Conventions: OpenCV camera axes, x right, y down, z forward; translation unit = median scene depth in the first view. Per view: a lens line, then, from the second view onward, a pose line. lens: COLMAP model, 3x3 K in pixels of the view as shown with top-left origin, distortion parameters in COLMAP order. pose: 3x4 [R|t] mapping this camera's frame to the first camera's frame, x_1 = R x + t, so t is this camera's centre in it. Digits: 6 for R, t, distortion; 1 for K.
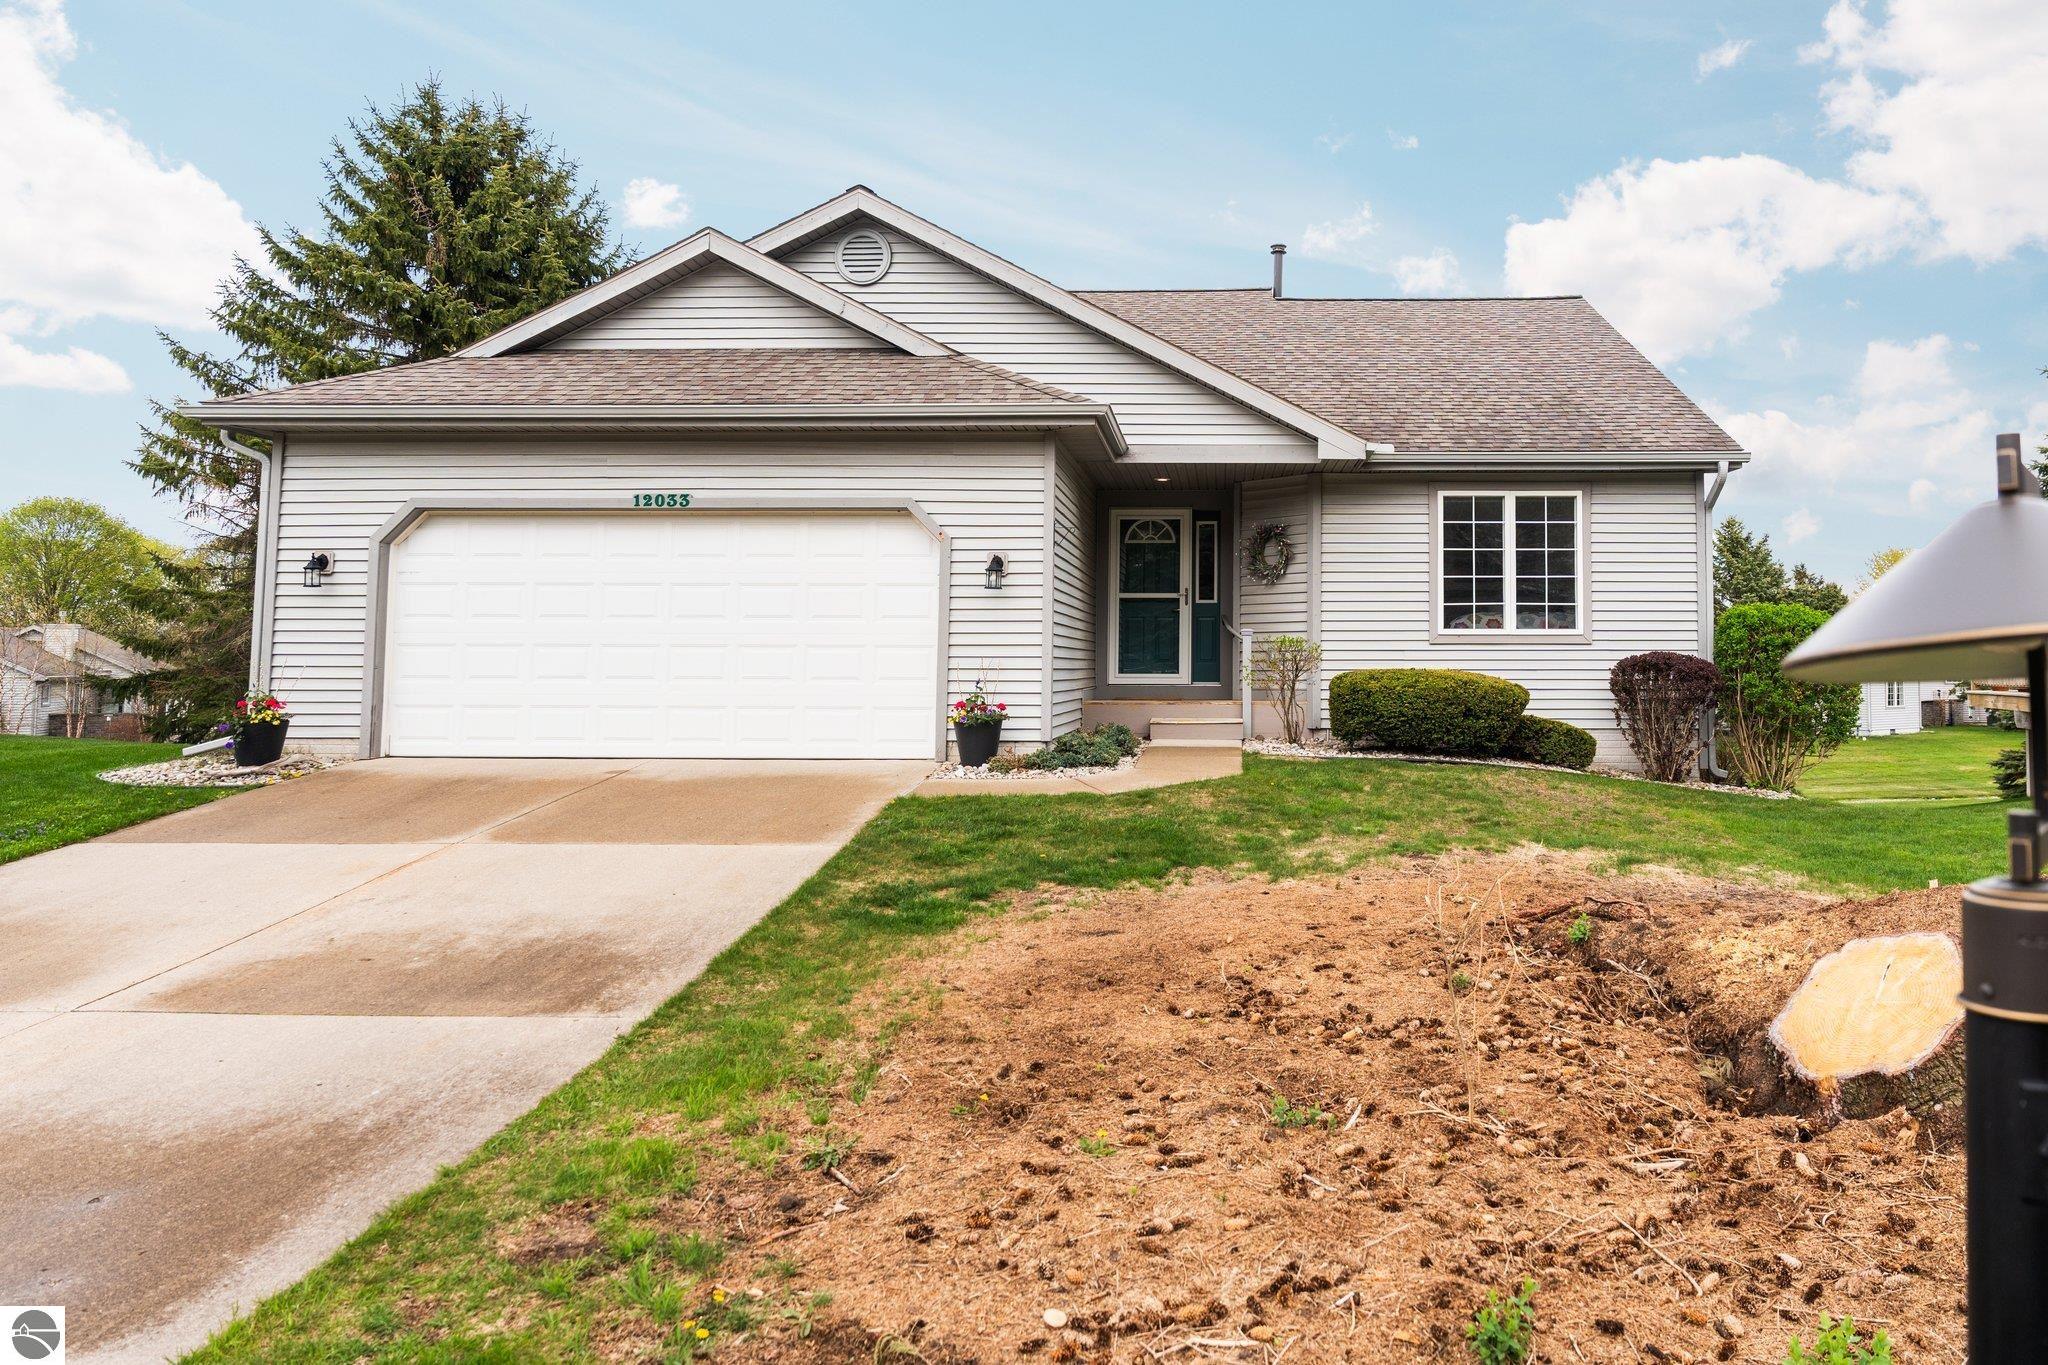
lens RADIAL K [[1367.8, 0, 1025.1], [0, 1367.8, 609.3], [0, 0, 1]] dist [-0.002946, -0.004411]
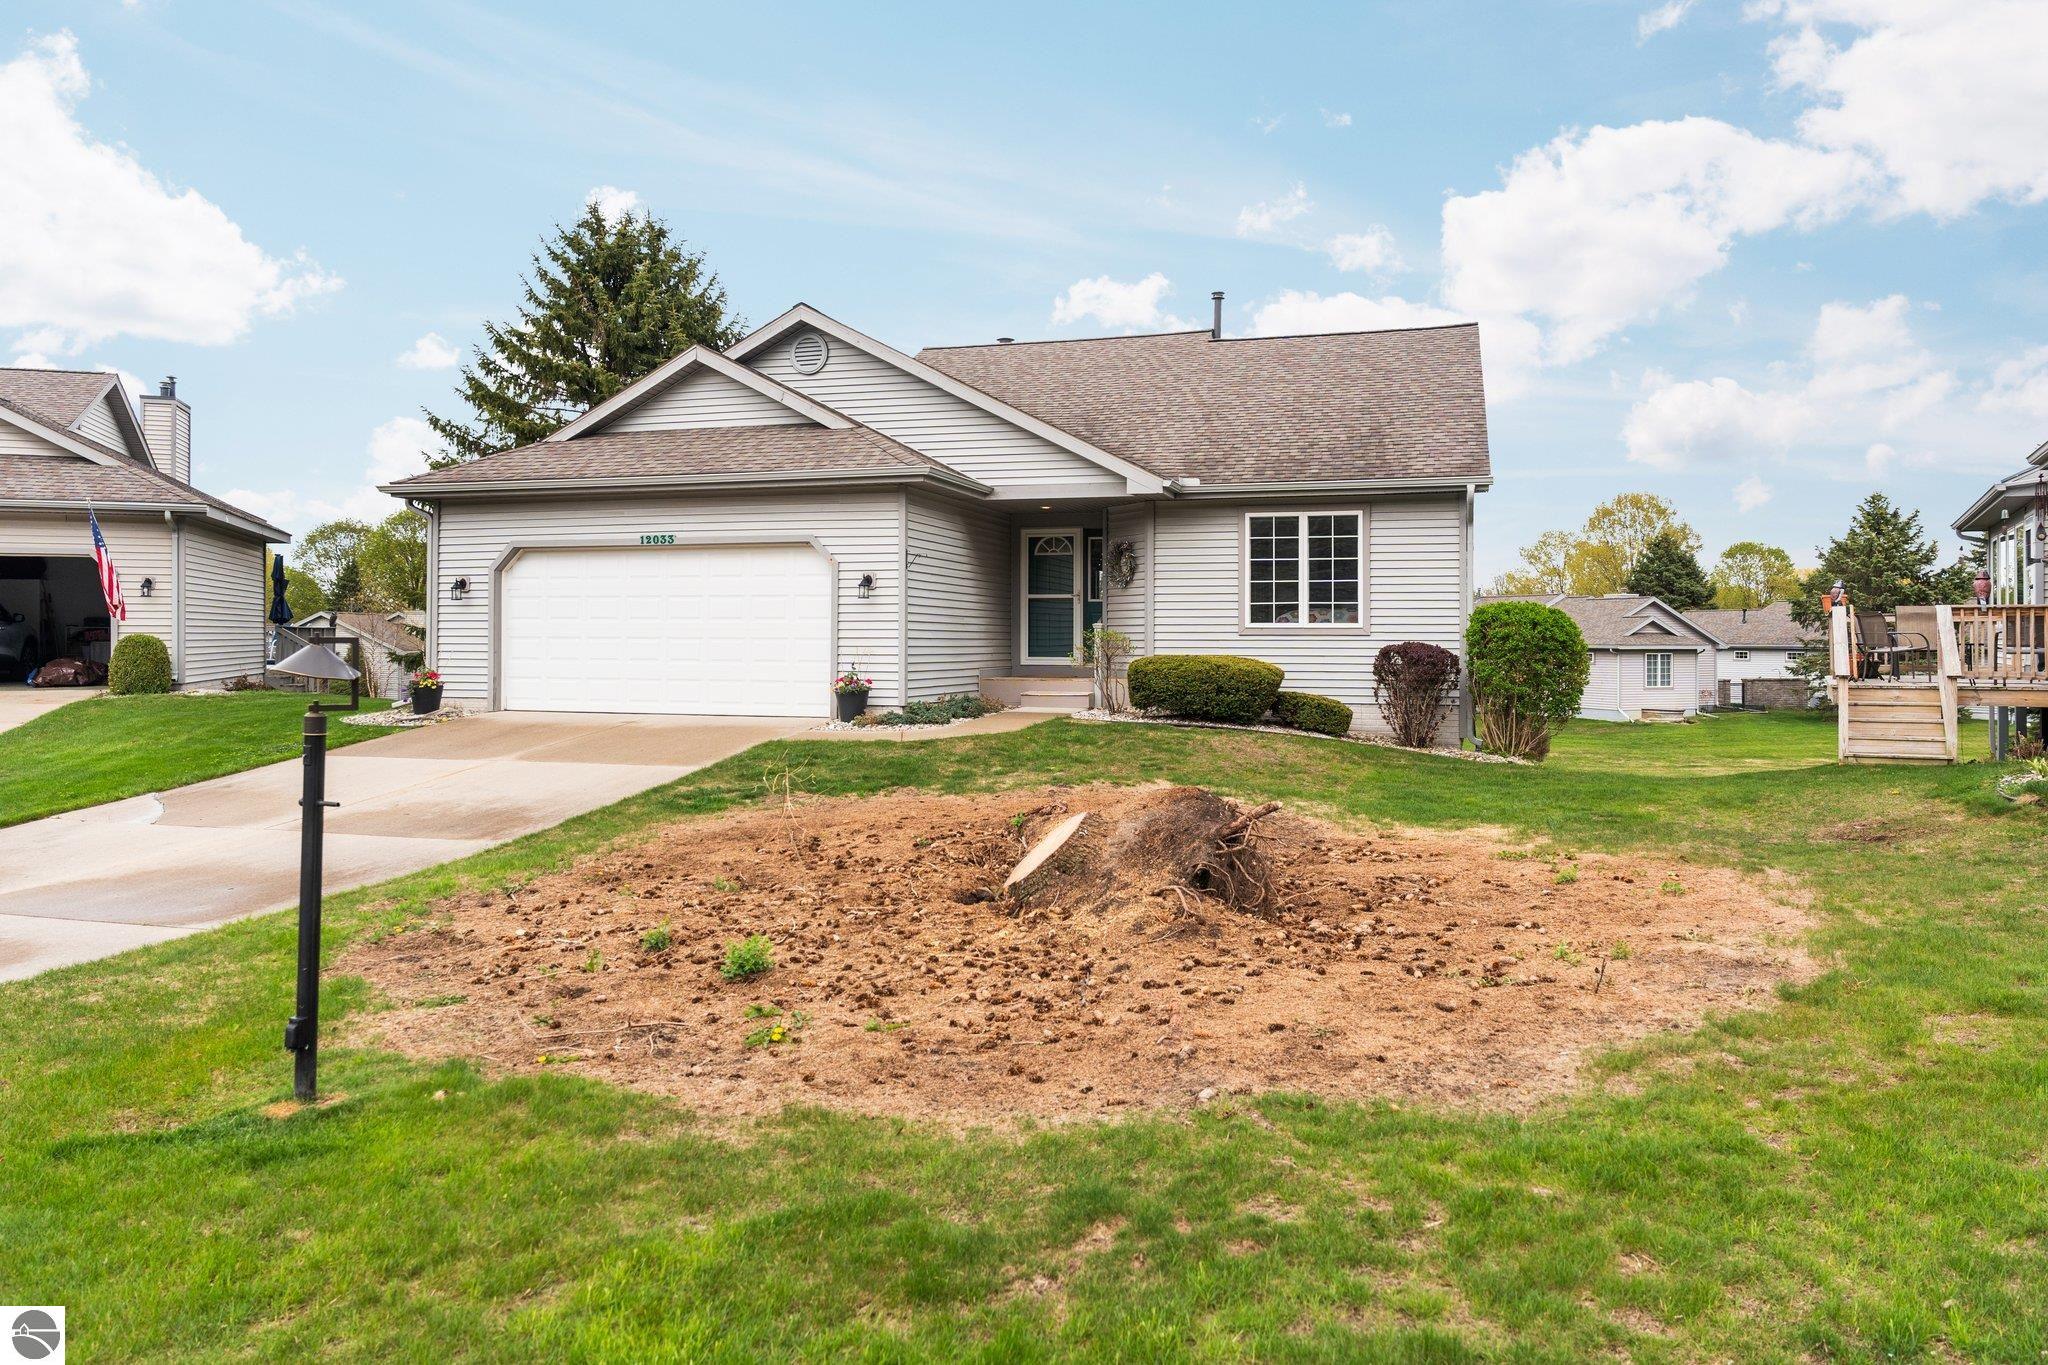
lens RADIAL K [[1502.6, 0, 1024.0], [0, 1502.6, 682.5], [0, 0, 1]] dist [-0.008472, -0.000516]
pose [[0.958720, 0.009183, -0.284203, 0.508147], [0.011353, 0.997445, 0.070525, -0.031517], [0.284125, -0.070841, 0.956167, -0.394193]]
